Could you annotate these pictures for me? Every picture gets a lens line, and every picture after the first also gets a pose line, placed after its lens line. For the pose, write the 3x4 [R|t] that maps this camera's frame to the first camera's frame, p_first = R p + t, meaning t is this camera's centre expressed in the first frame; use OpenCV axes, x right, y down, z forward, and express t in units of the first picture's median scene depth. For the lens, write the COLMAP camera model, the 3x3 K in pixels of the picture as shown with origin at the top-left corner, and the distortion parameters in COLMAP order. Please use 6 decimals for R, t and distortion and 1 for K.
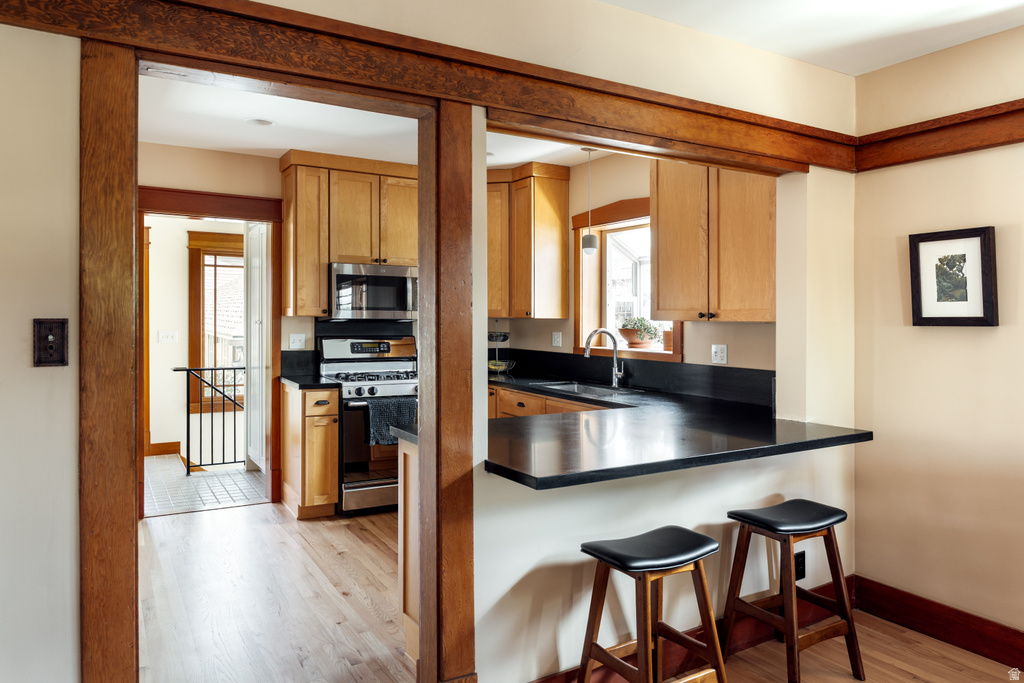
lens RADIAL K [[688.8, 0, 510.7], [0, 688.8, 360.4], [0, 0, 1]] dist [-0.001590, -0.000729]
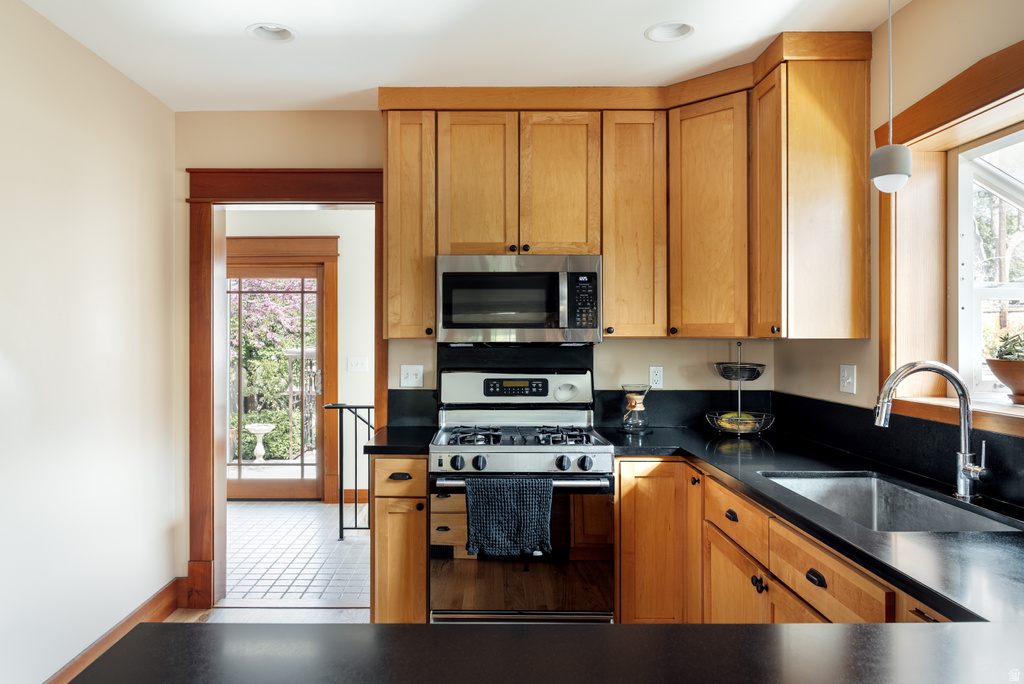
lens RADIAL K [[688.8, 0, 510.7], [0, 688.8, 360.9], [0, 0, 1]] dist [-0.001590, -0.000729]
pose [[0.861141, 0.006450, -0.508326, 0.119869], [-0.022760, 0.999406, -0.025876, -0.027354], [0.507857, 0.033853, 0.860776, 0.468071]]
